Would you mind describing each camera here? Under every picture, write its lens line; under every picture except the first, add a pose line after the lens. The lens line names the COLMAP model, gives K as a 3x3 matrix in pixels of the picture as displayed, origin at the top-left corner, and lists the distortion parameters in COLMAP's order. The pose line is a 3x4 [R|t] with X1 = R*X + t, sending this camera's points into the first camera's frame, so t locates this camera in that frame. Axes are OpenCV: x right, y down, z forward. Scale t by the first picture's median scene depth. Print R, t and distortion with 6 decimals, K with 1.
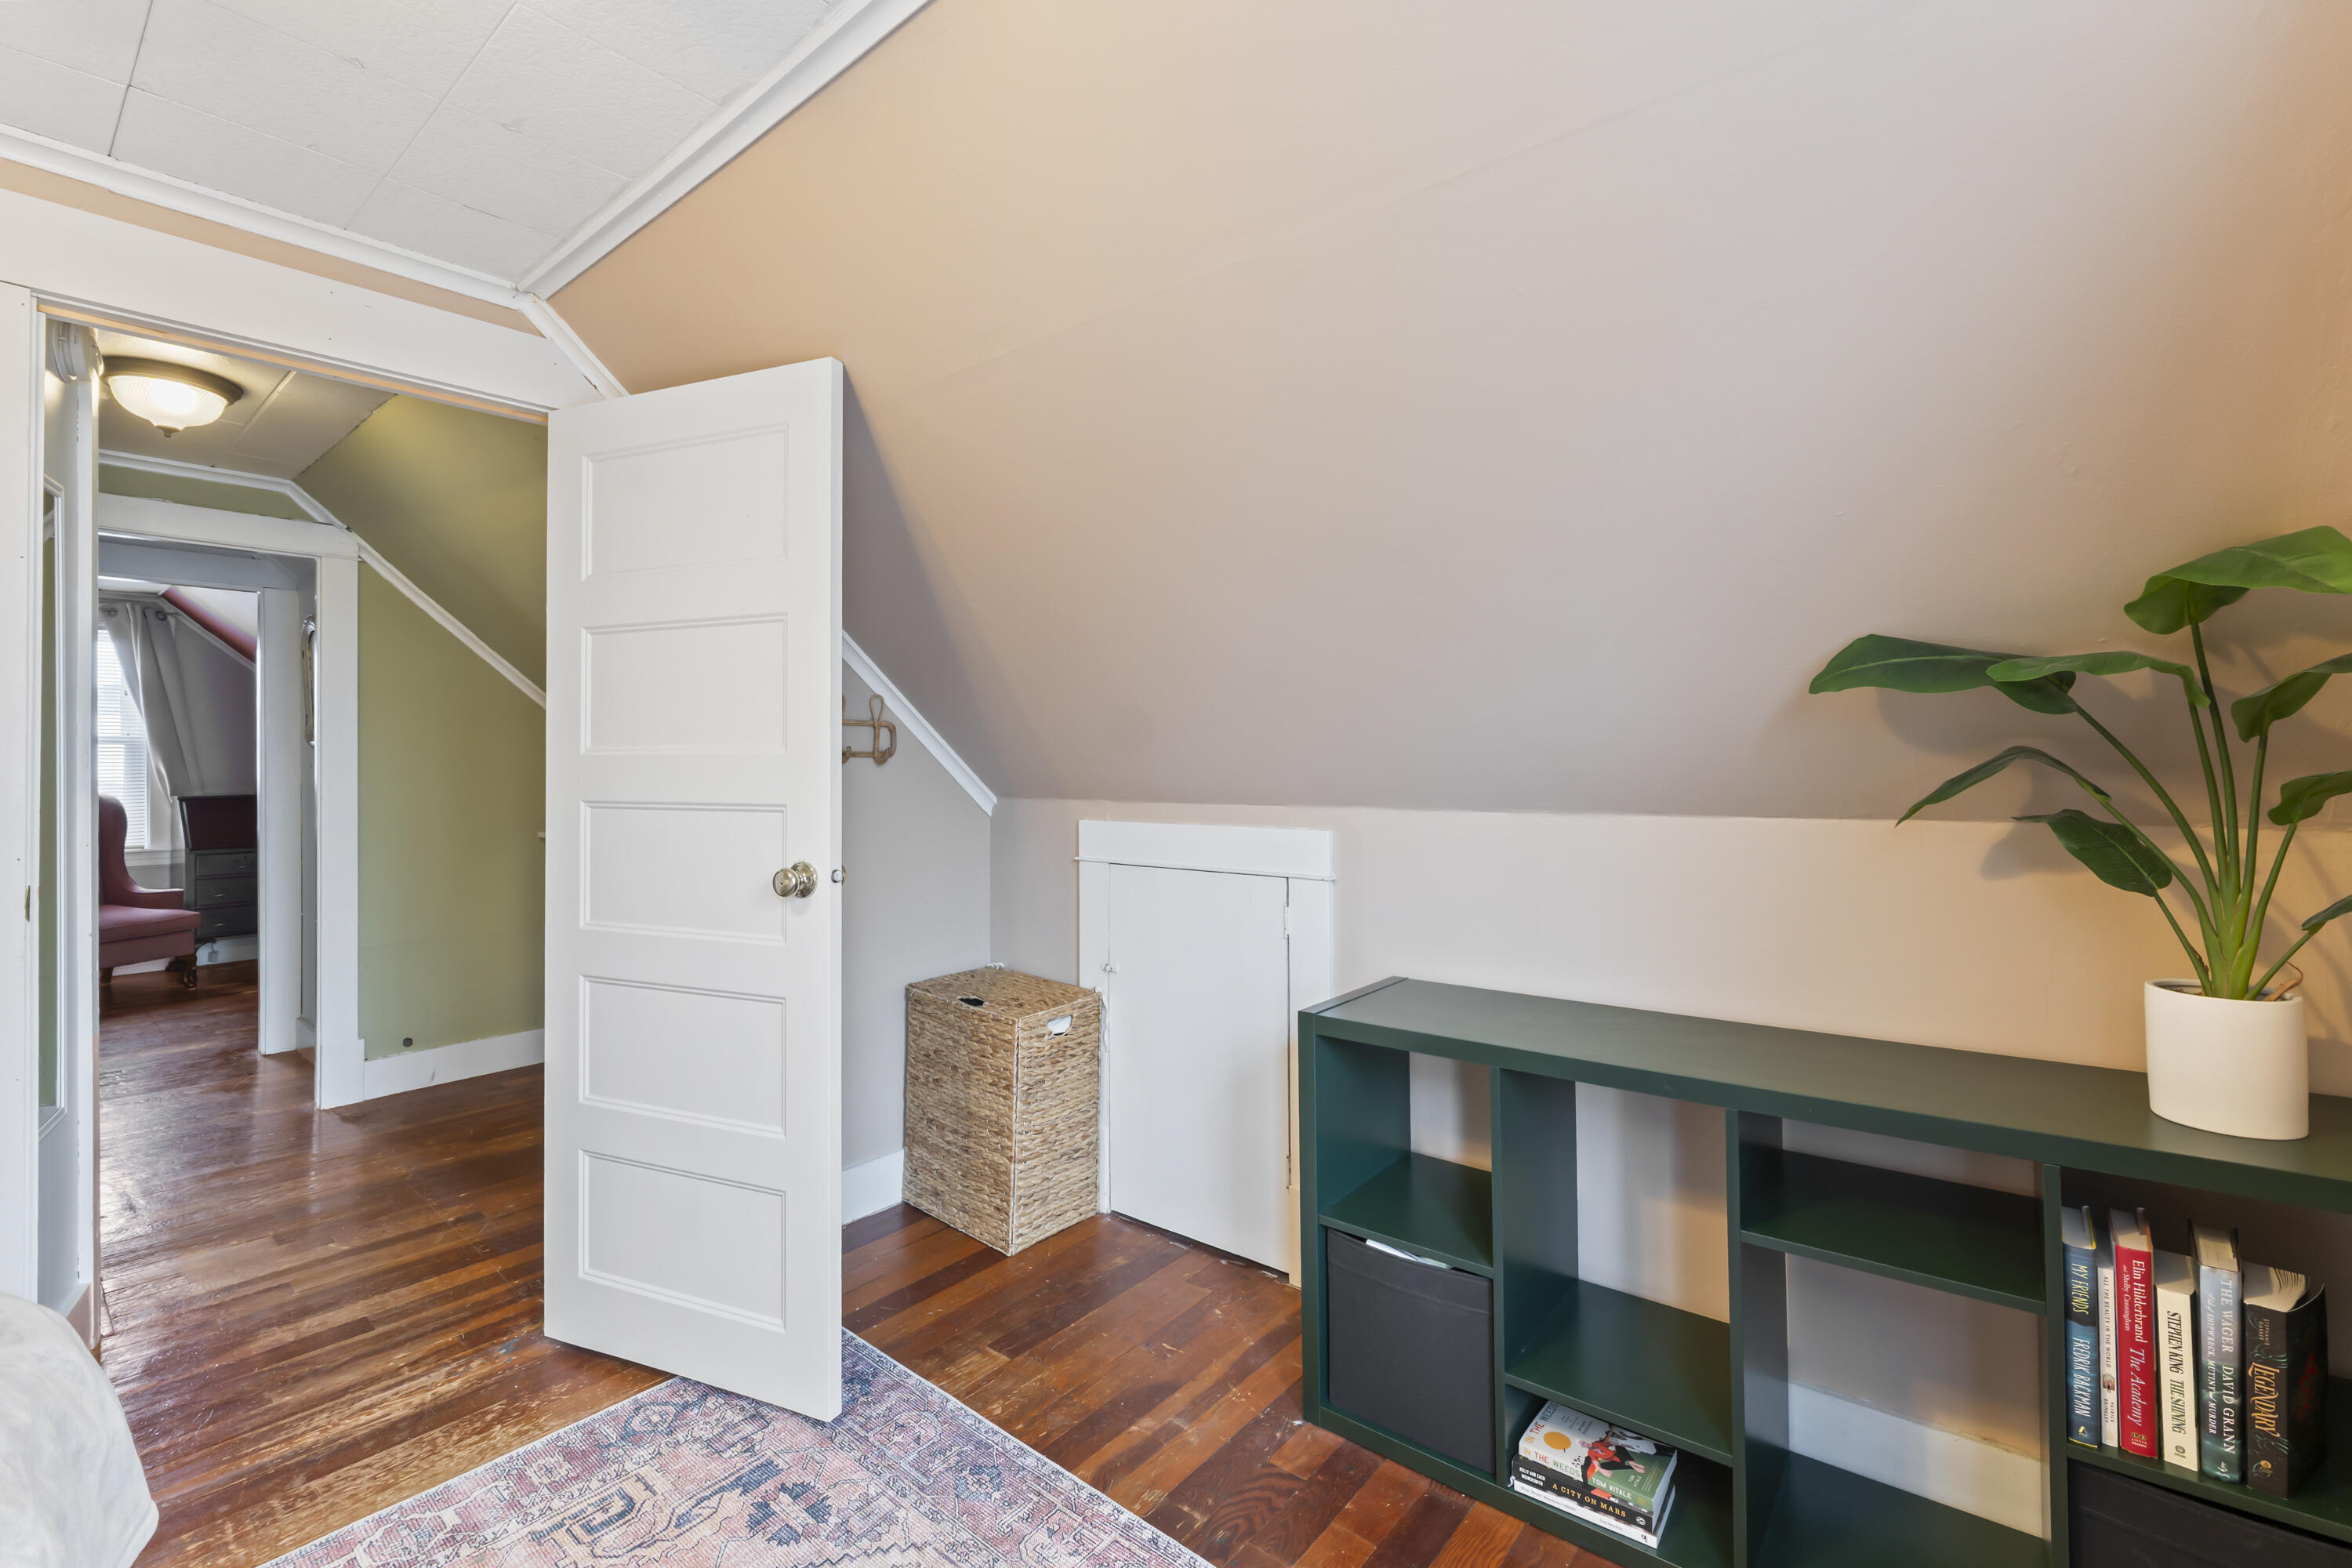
lens RADIAL K [[1001.1, 0, 1176.0], [0, 1001.1, 784.0], [0, 0, 1]] dist [-0.001155, -0.000283]
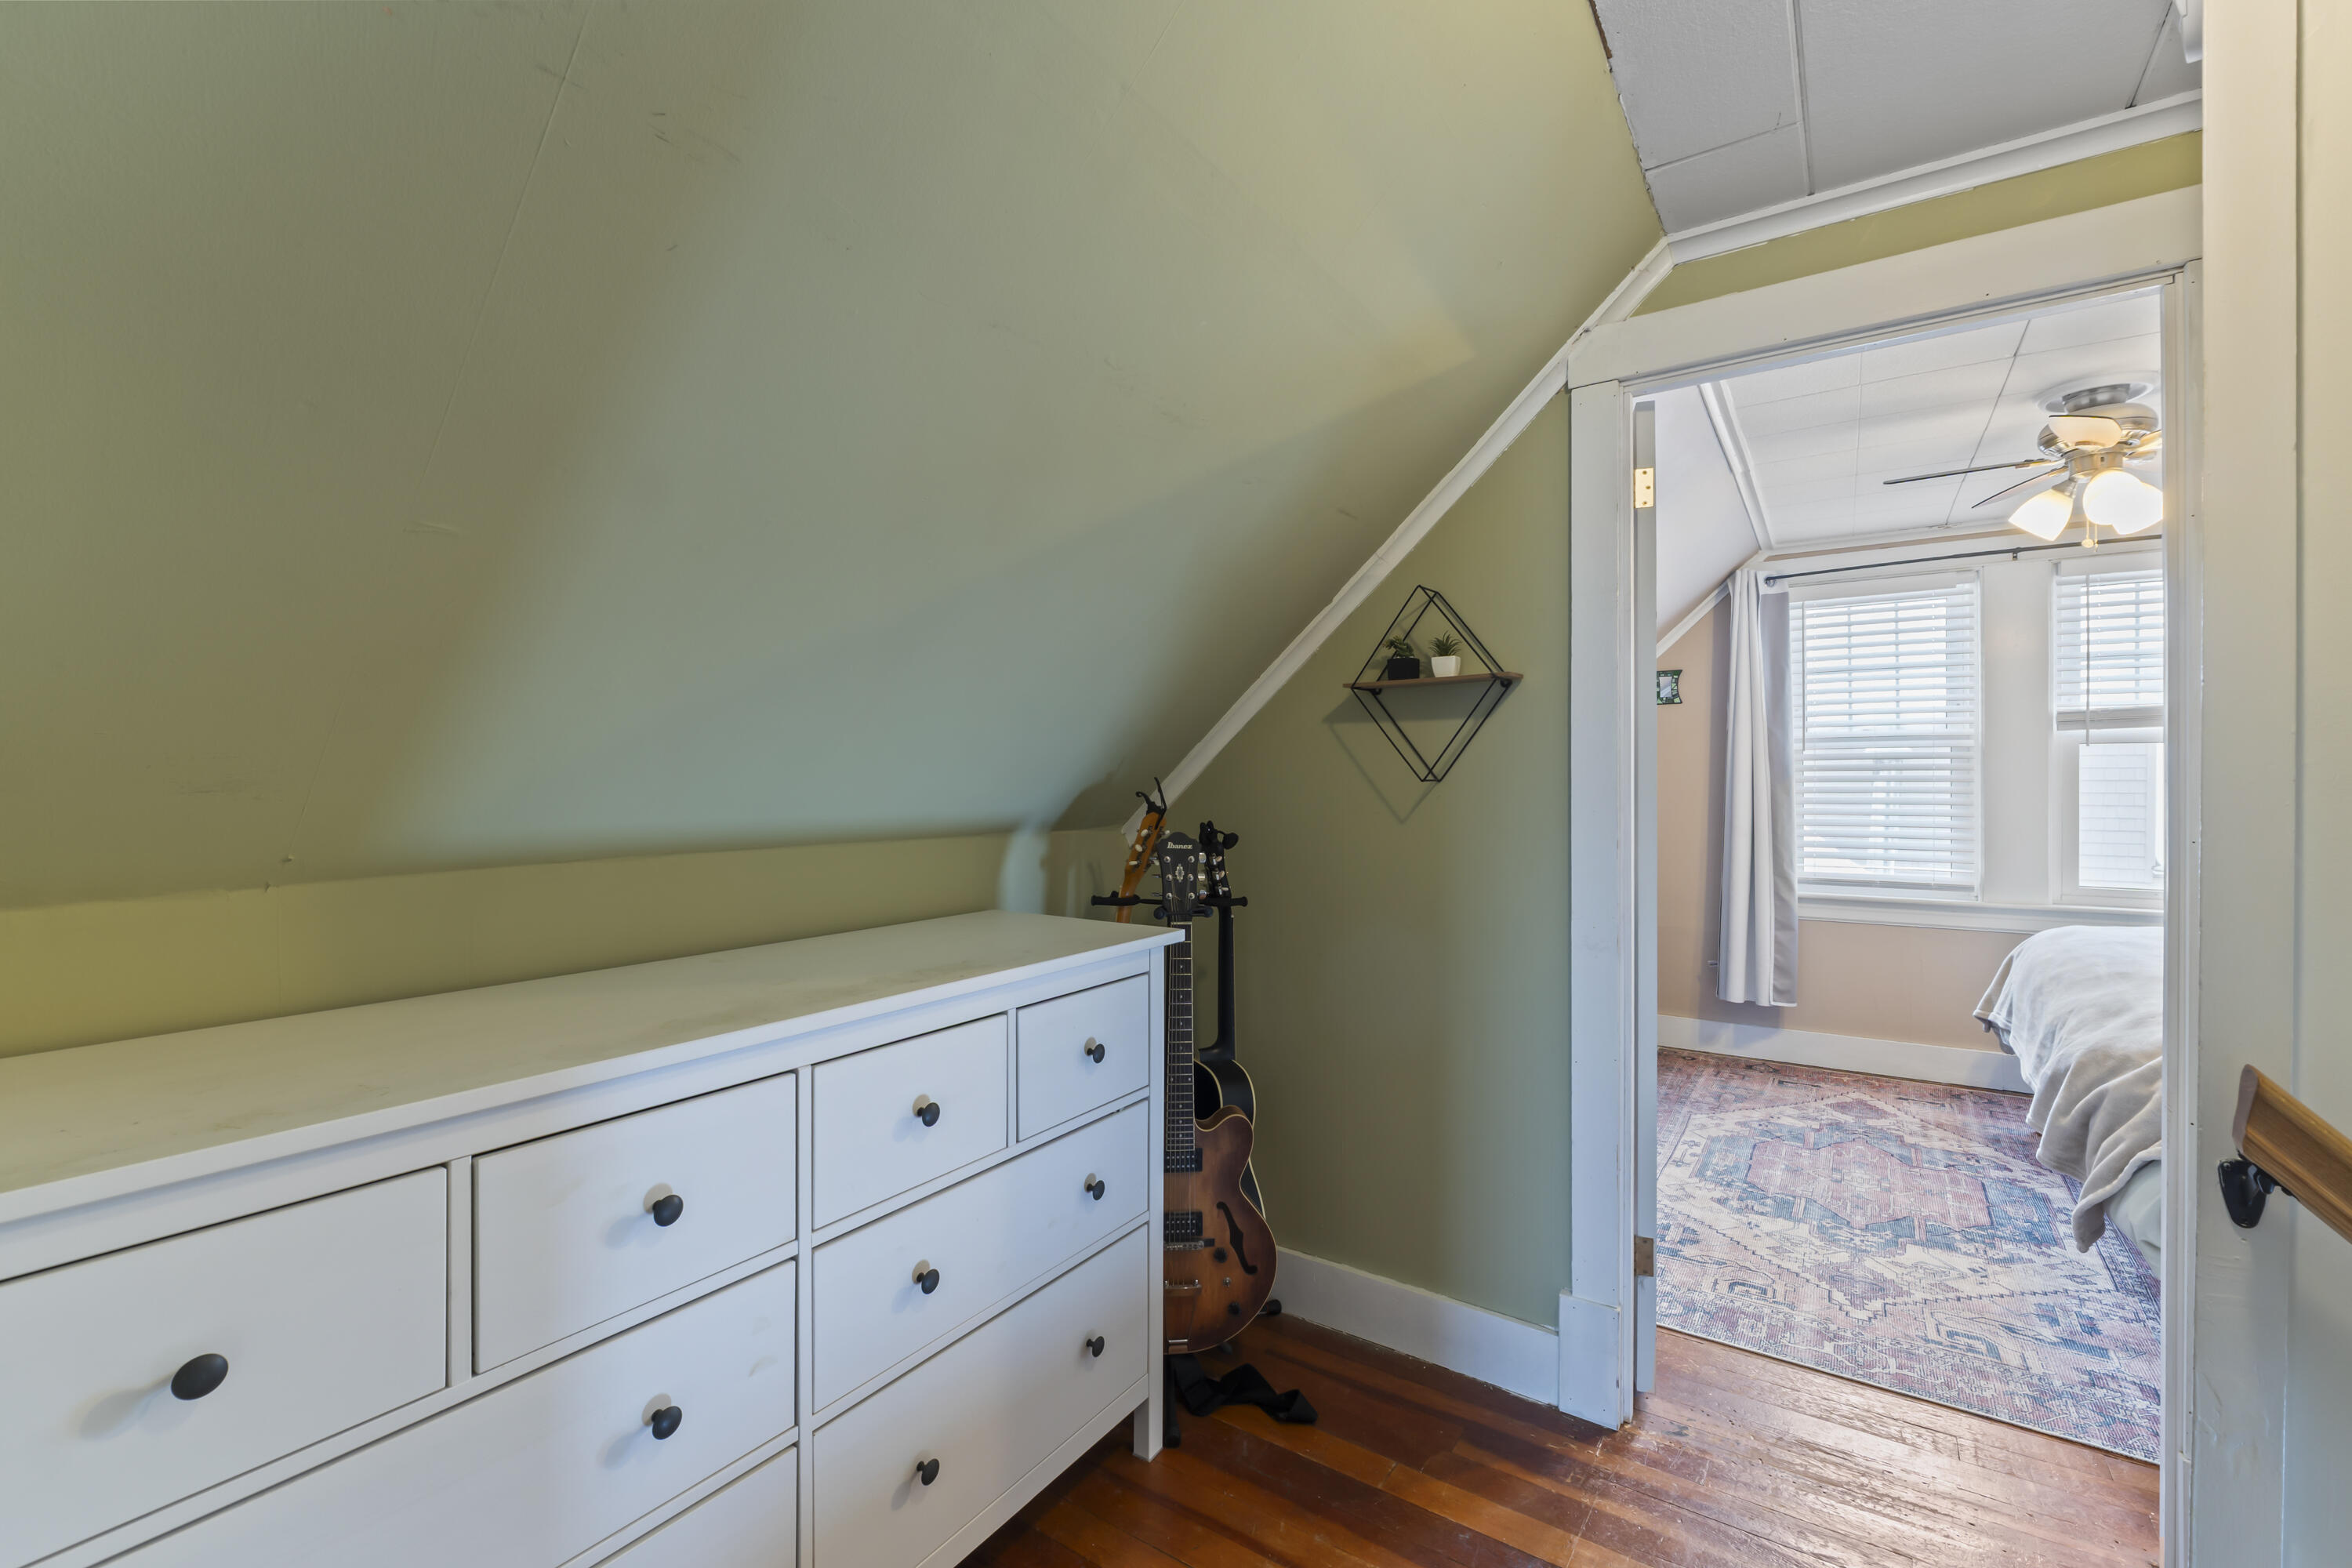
lens RADIAL K [[1001.1, 0, 1176.0], [0, 1001.1, 784.0], [0, 0, 1]] dist [-0.001155, -0.000283]
pose [[-0.097939, 0.003100, 0.995188, -1.972790], [-0.003968, 0.999986, -0.003506, -0.012481], [-0.995184, -0.004293, -0.097926, 2.000952]]
